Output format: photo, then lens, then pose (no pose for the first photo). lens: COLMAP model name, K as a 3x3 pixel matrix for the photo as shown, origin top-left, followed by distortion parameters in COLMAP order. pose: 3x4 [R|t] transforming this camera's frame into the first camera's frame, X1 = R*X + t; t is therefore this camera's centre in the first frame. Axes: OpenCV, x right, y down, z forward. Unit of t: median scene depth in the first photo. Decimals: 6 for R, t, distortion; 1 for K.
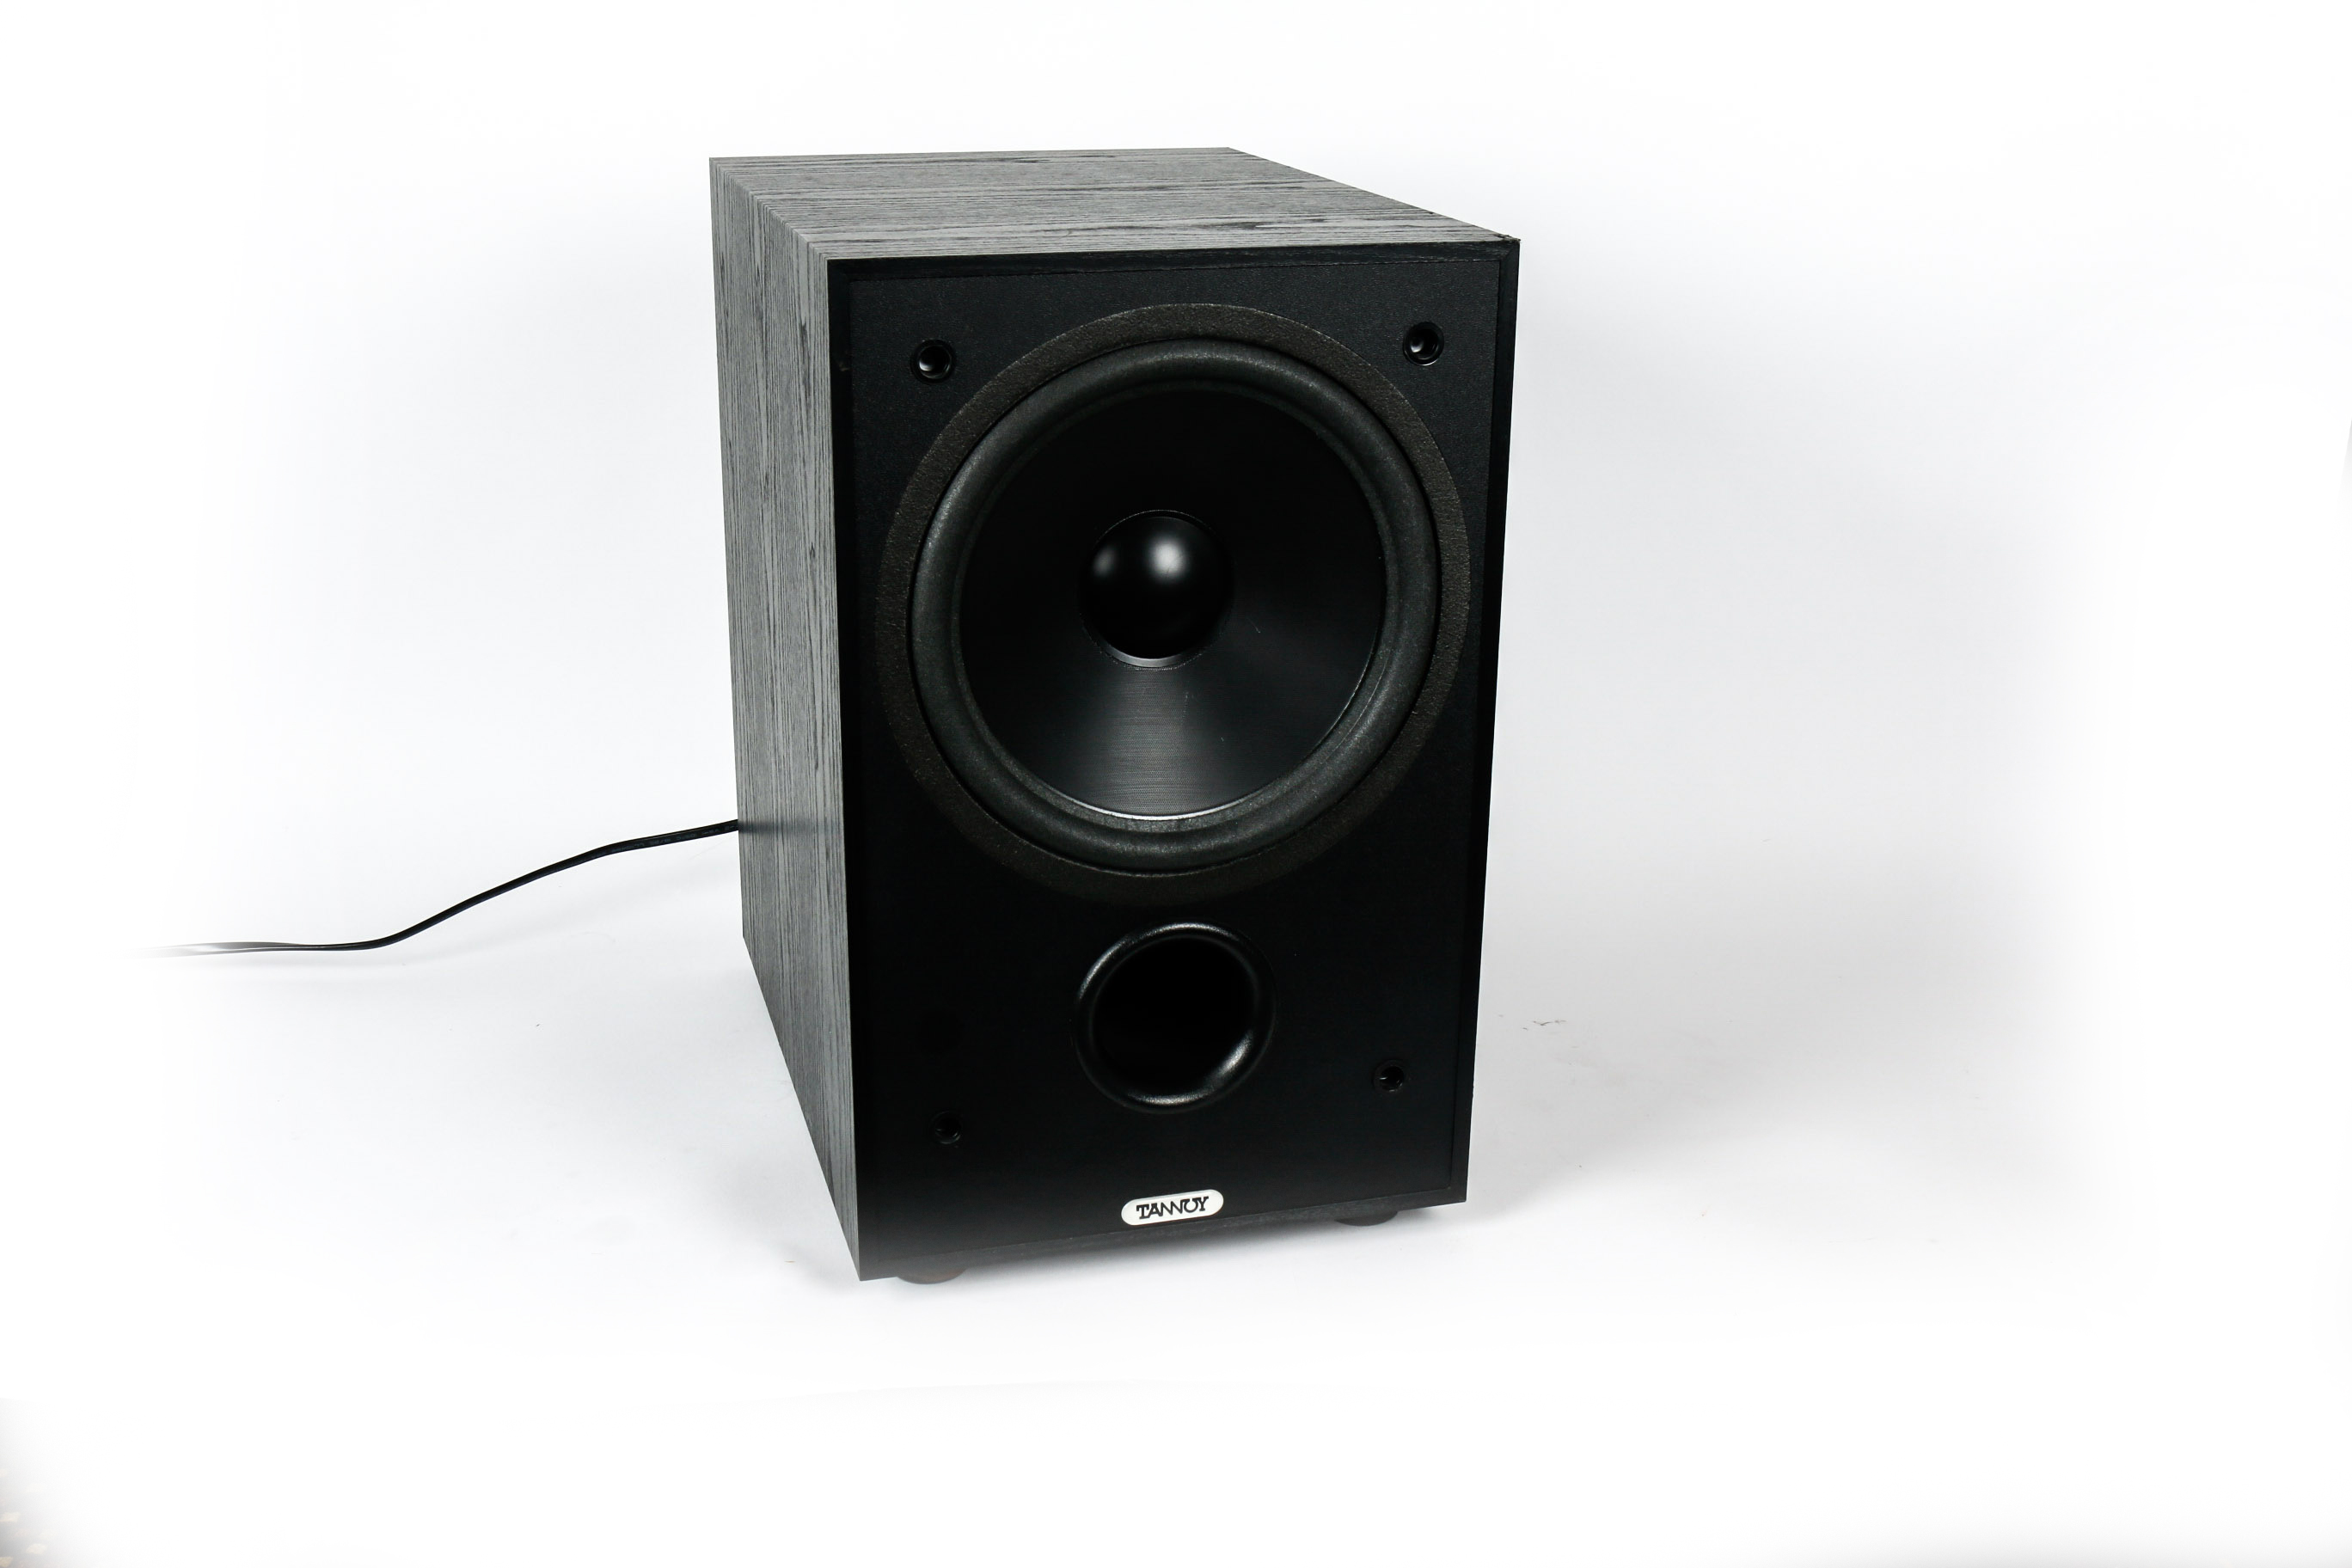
lens RADIAL K [[2637.7, 0, 1176.0], [0, 2637.7, 784.0], [0, 0, 1]] dist [-0.113952, -0.001901]
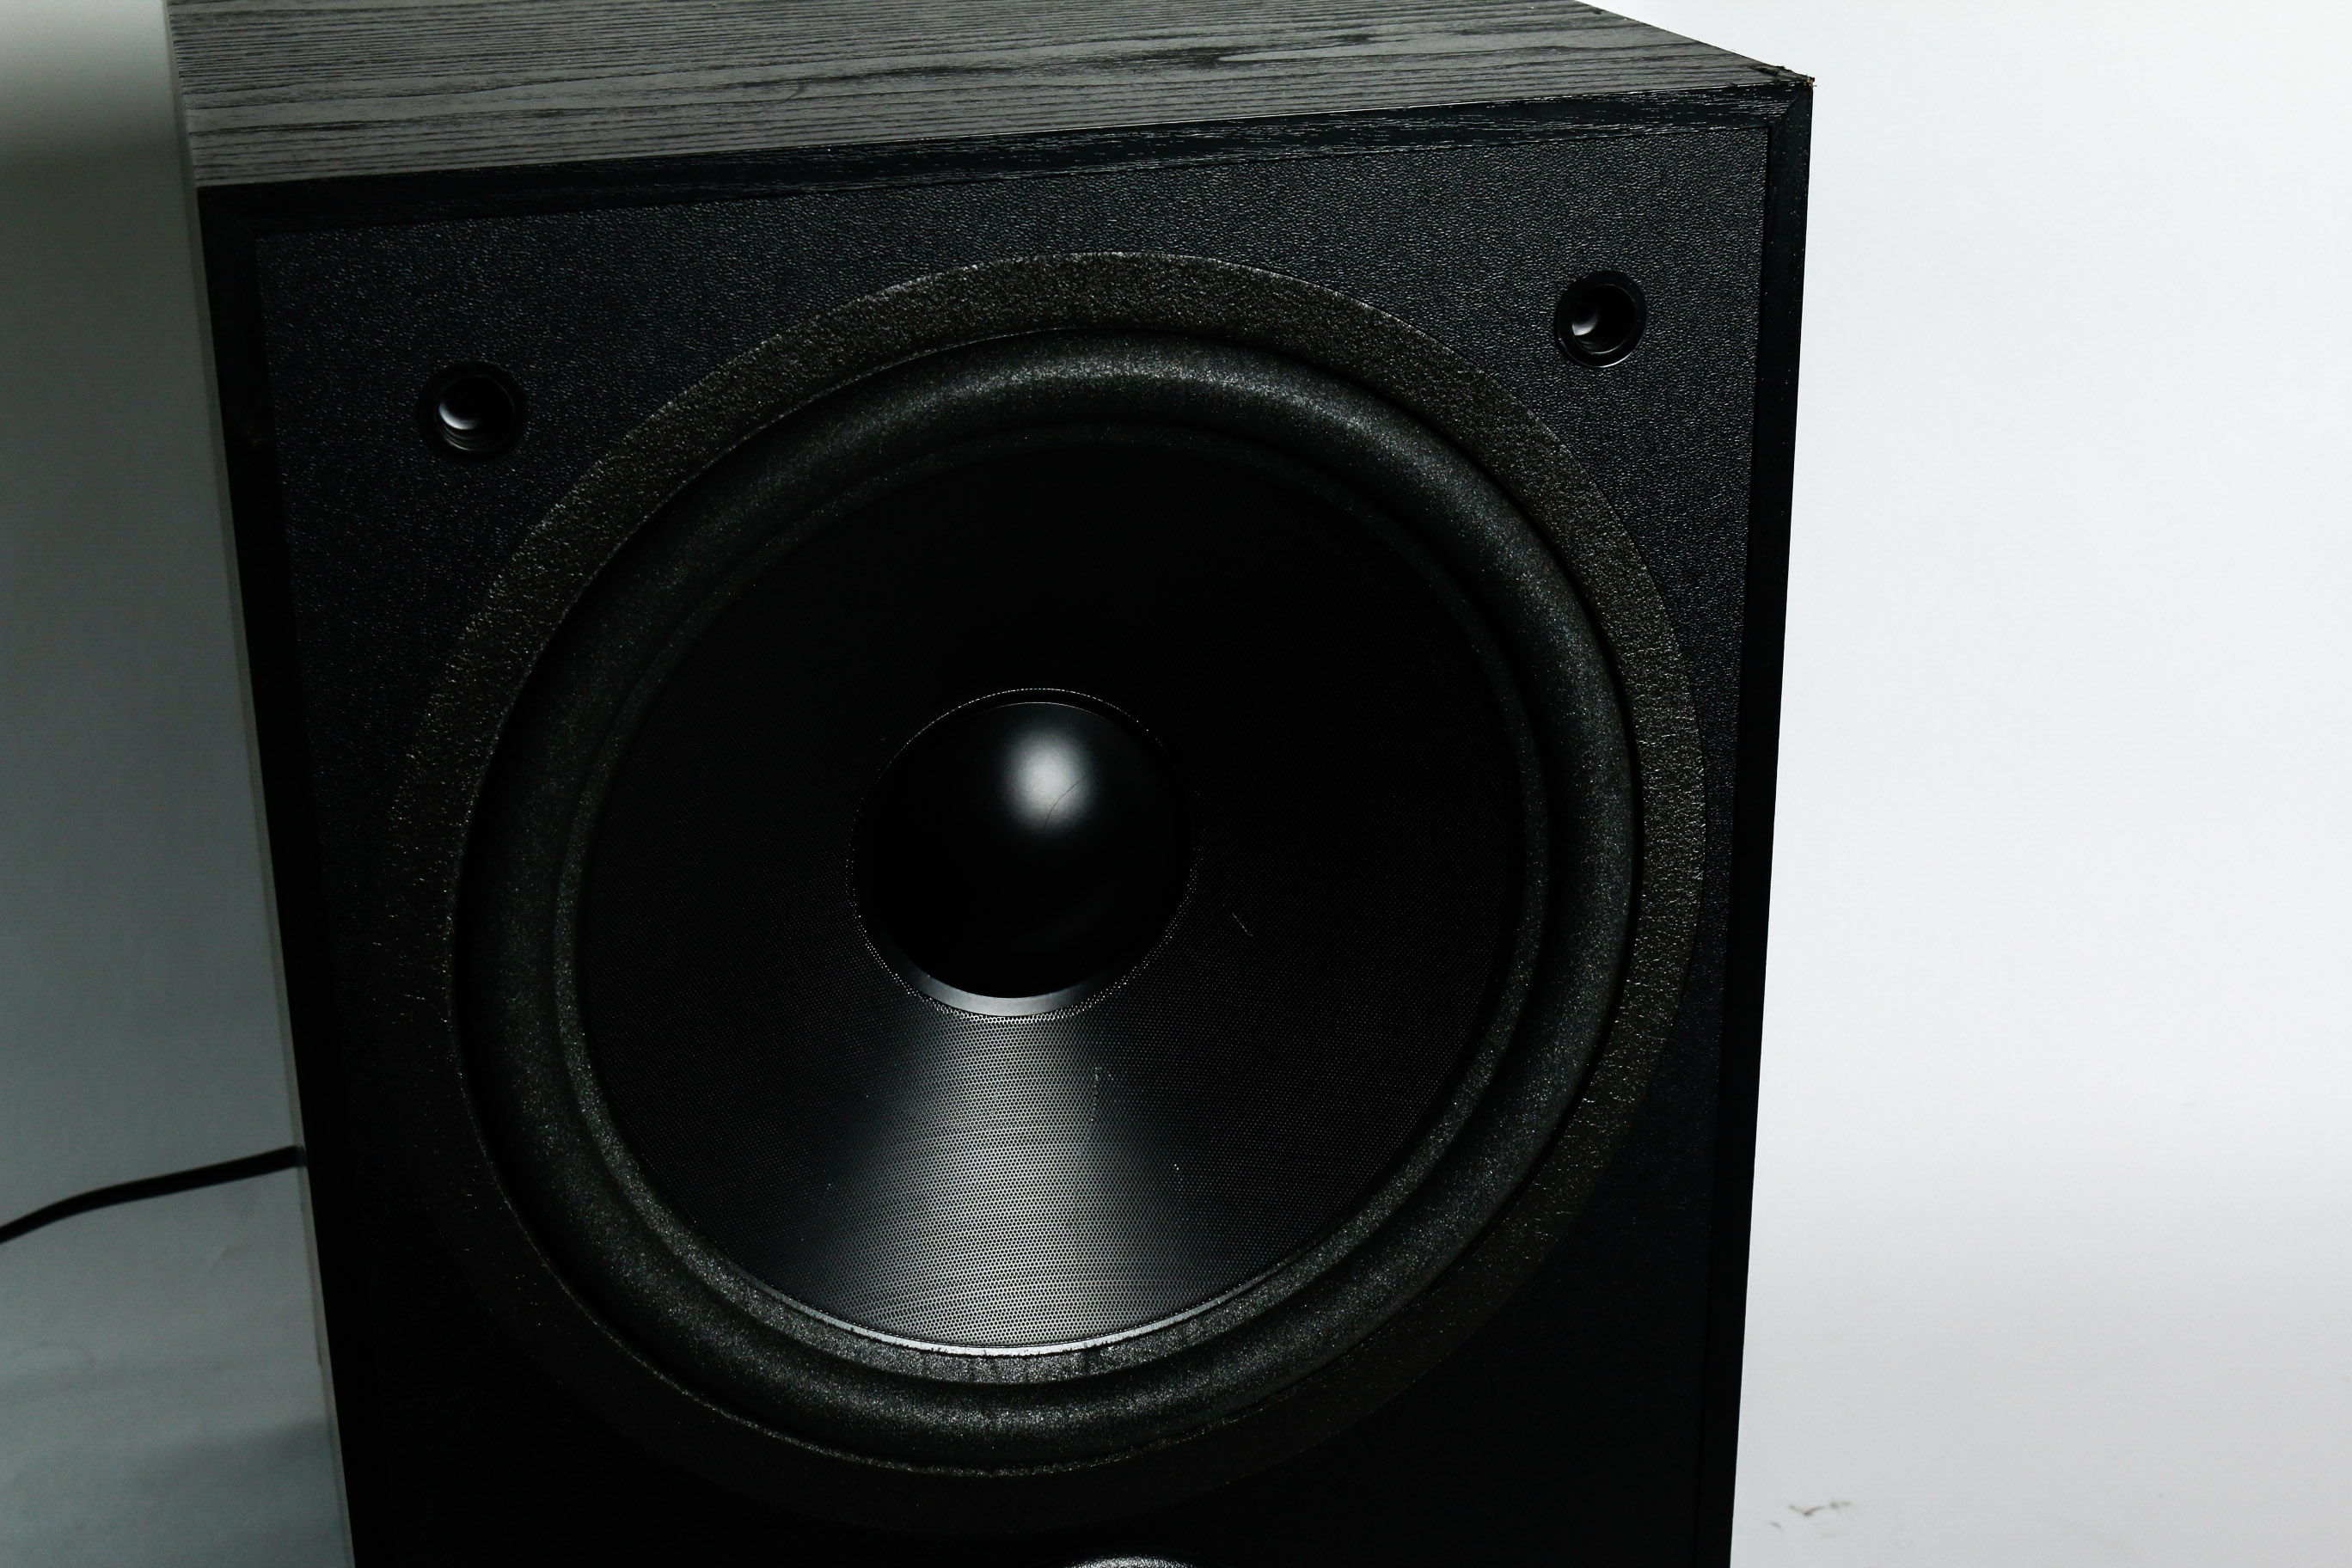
lens RADIAL K [[3476.2, 0, 1176.0], [0, 3476.2, 784.0], [0, 0, 1]] dist [-0.082164, 0.059256]
pose [[0.999665, -0.025772, 0.002531, 0.018447], [0.025700, 0.999352, 0.025192, -0.103895], [-0.003178, -0.025119, 0.999679, 0.403842]]
